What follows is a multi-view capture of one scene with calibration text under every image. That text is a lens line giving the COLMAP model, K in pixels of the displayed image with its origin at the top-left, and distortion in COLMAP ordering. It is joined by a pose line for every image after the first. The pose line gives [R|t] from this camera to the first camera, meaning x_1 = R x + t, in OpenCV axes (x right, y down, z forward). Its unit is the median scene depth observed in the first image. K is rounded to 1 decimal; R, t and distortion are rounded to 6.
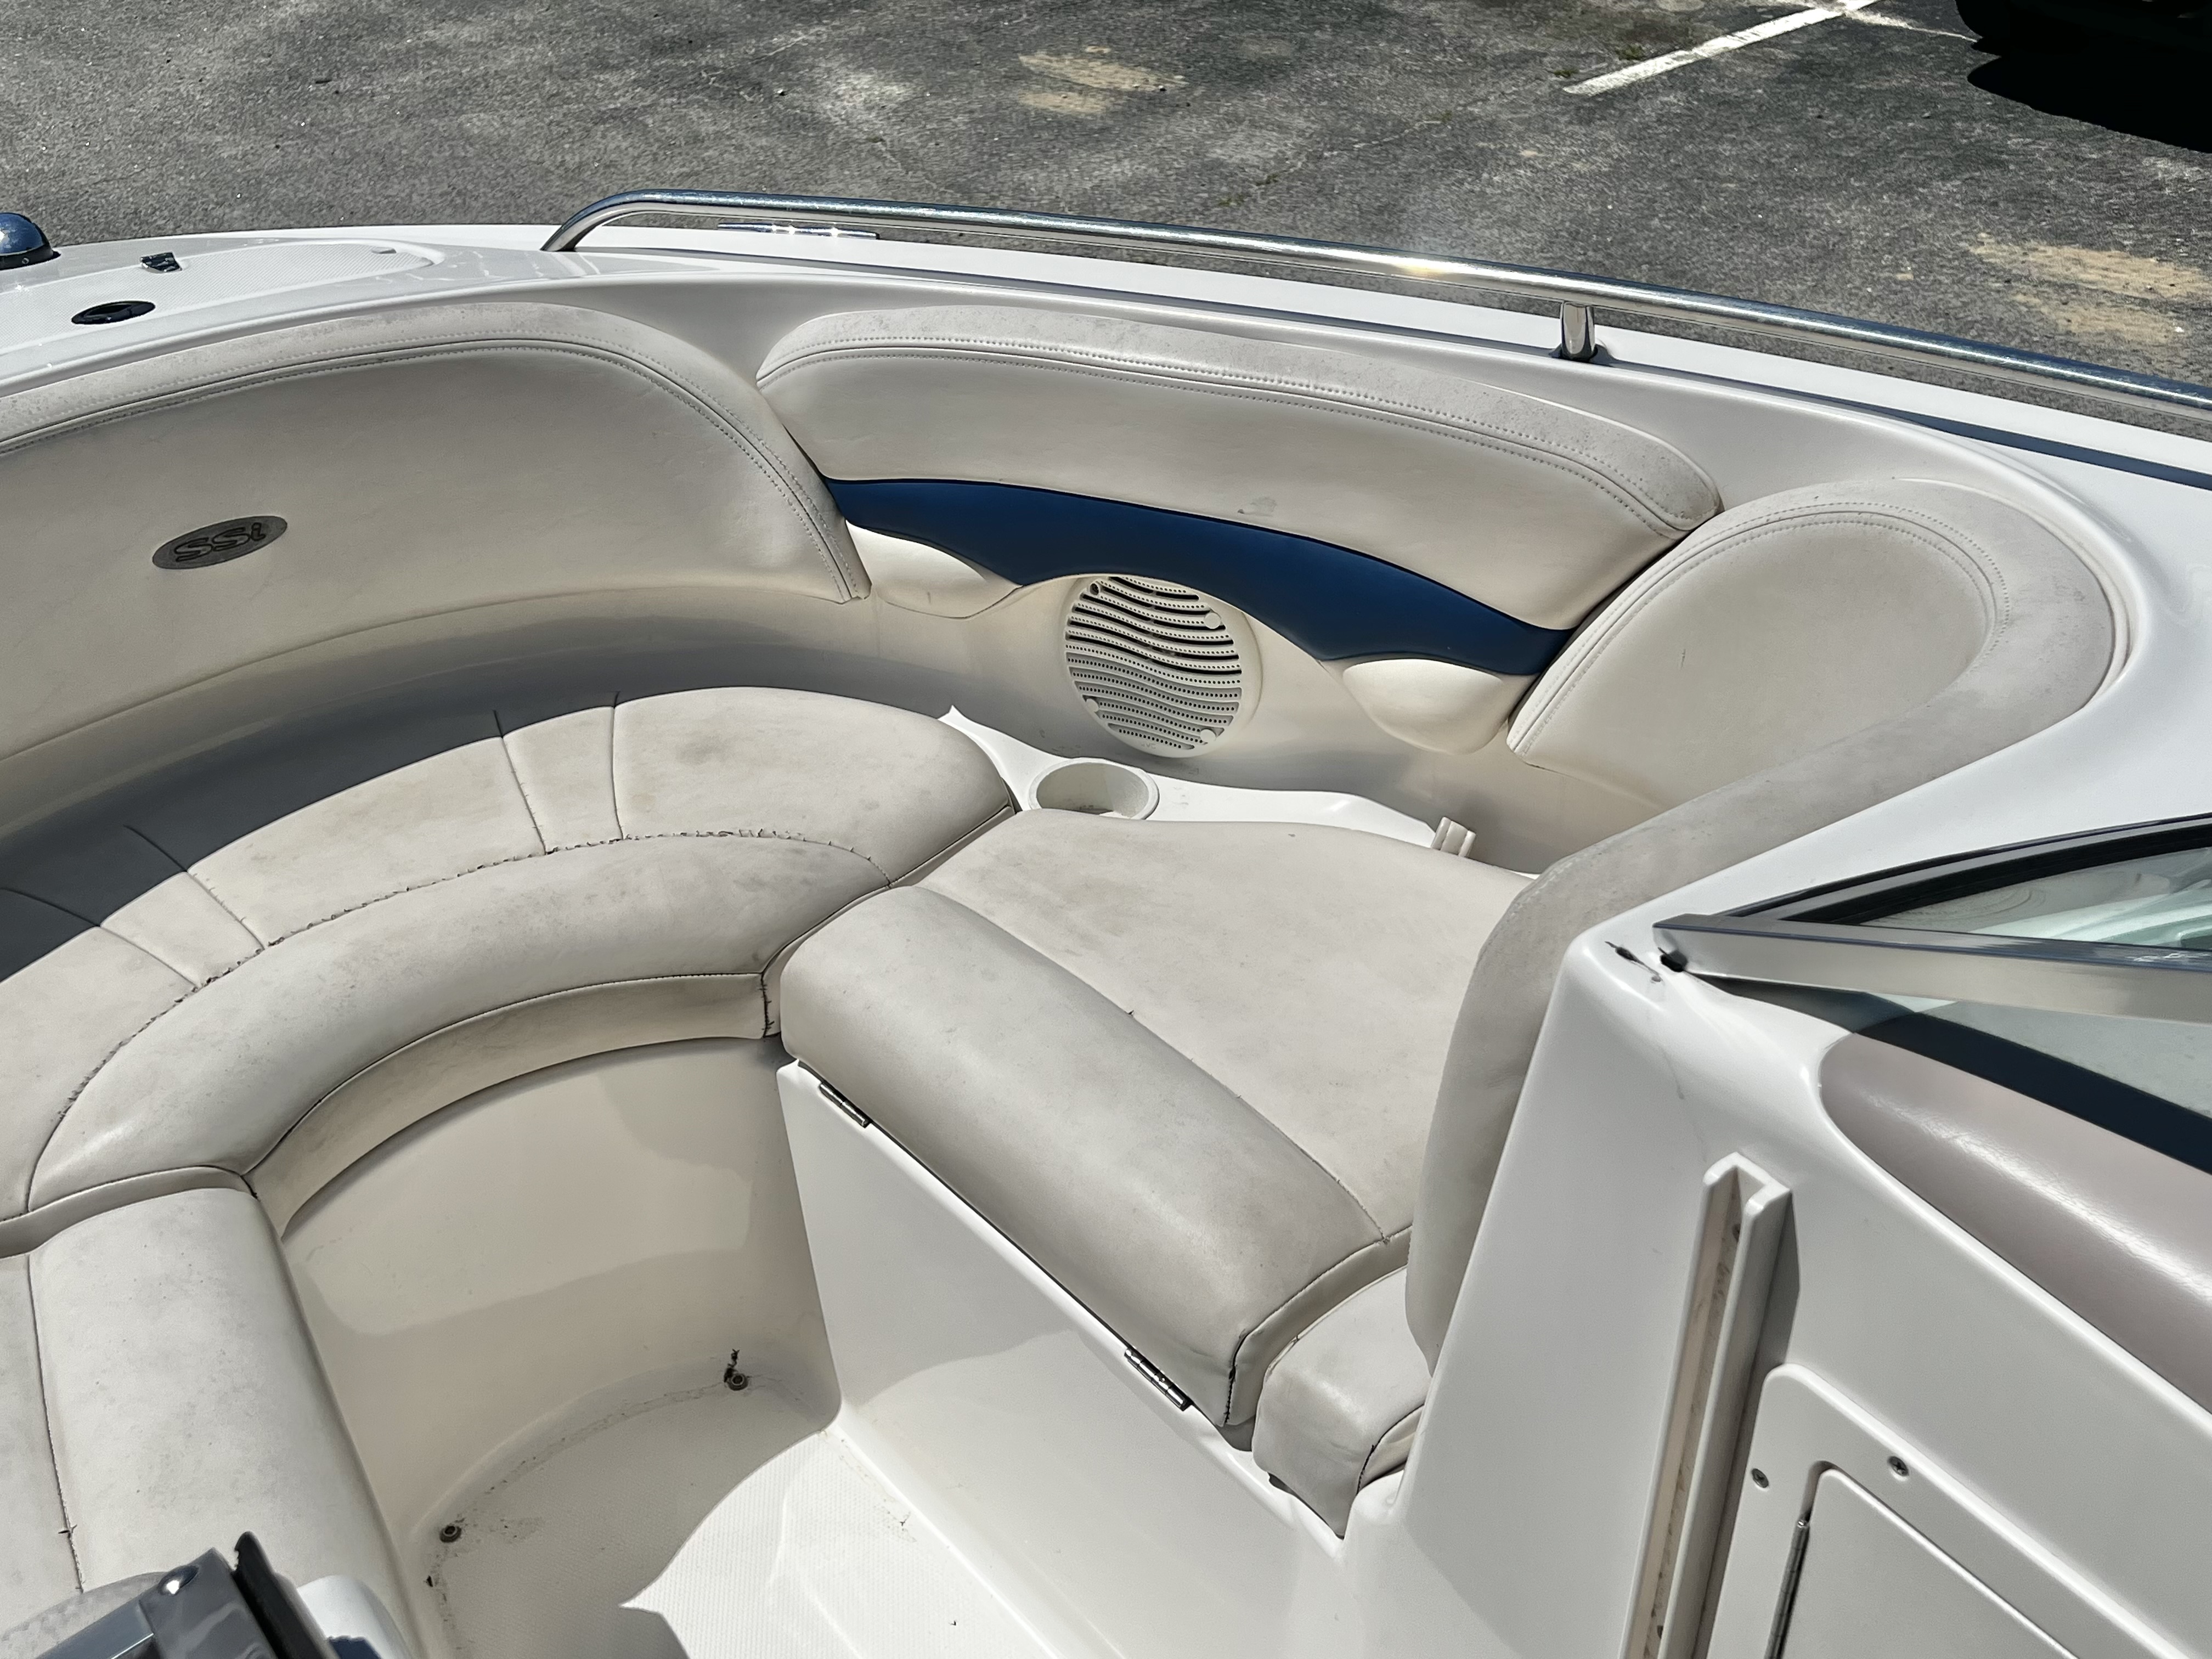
lens RADIAL K [[2244.7, 0, 1096.0], [0, 2244.7, 799.8], [0, 0, 1]] dist [0.041789, 0.000000]
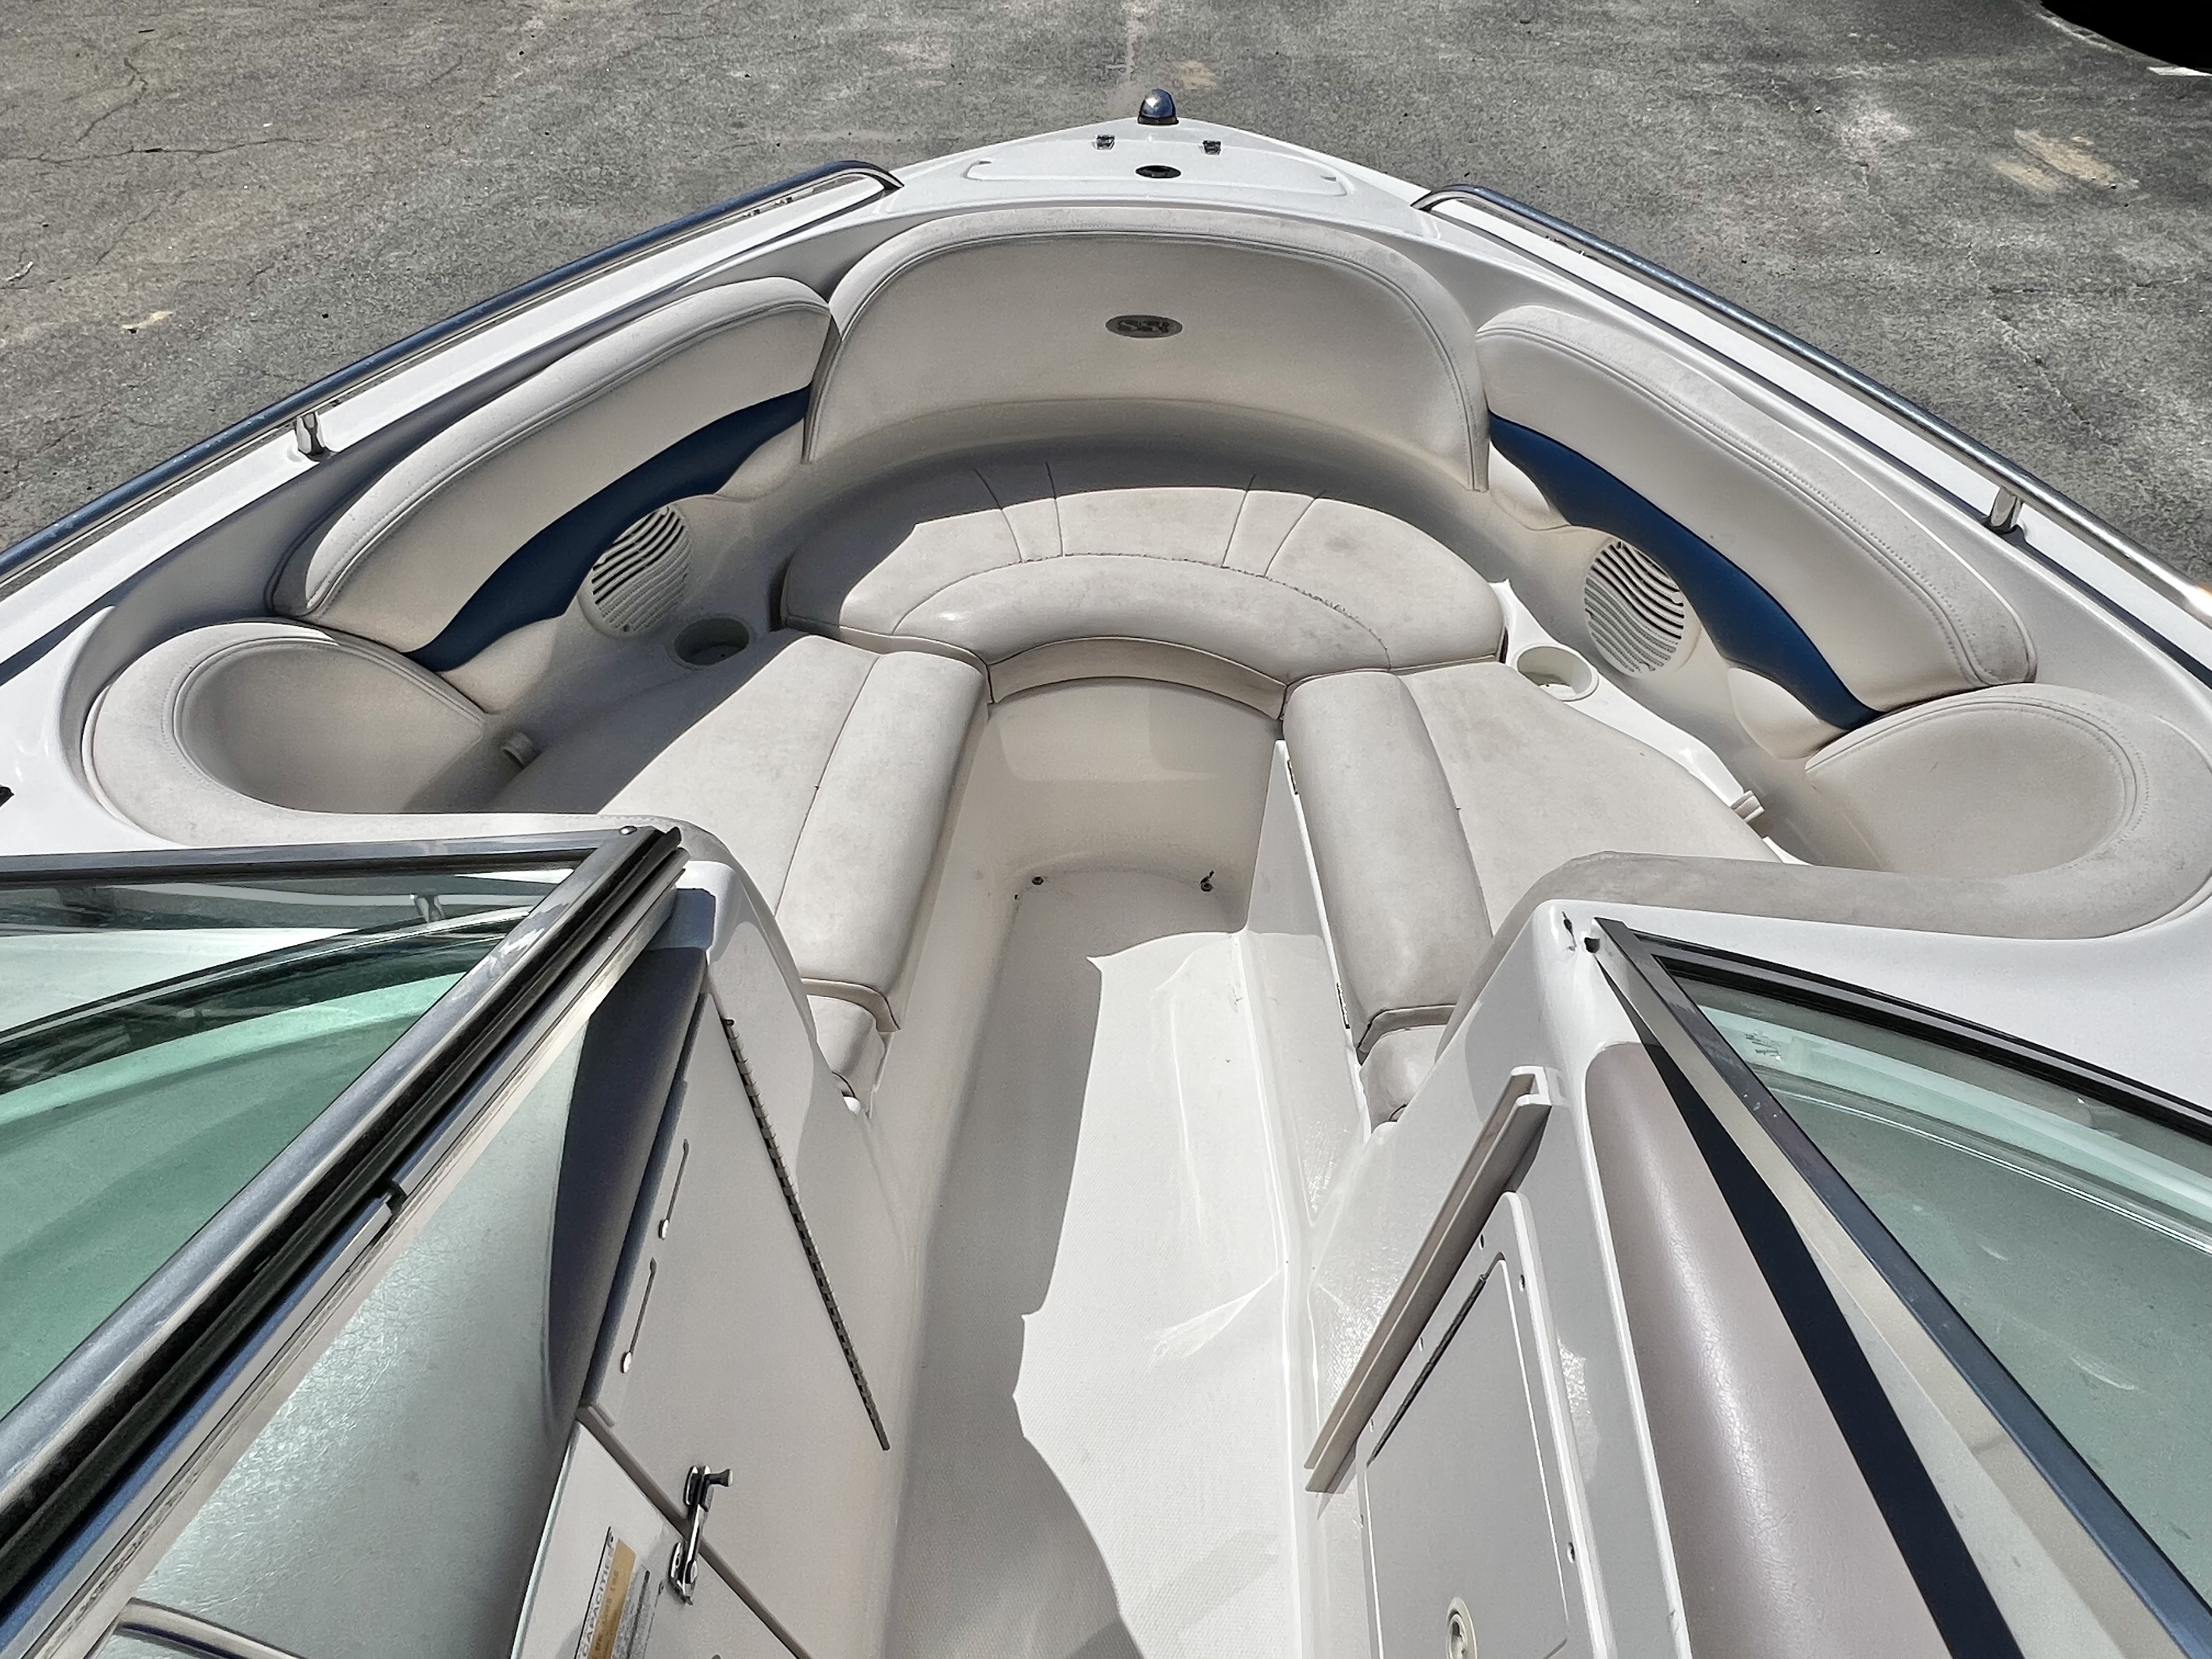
lens RADIAL K [[1360.7, 0, 1092.3], [0, 1360.7, 830.9], [0, 0, 1]] dist [-0.004455, 0.001844]
pose [[0.792955, 0.472817, -0.384275, 0.159270], [-0.370307, 0.874843, 0.312286, -0.081265], [0.483834, -0.105329, 0.868798, 0.026925]]
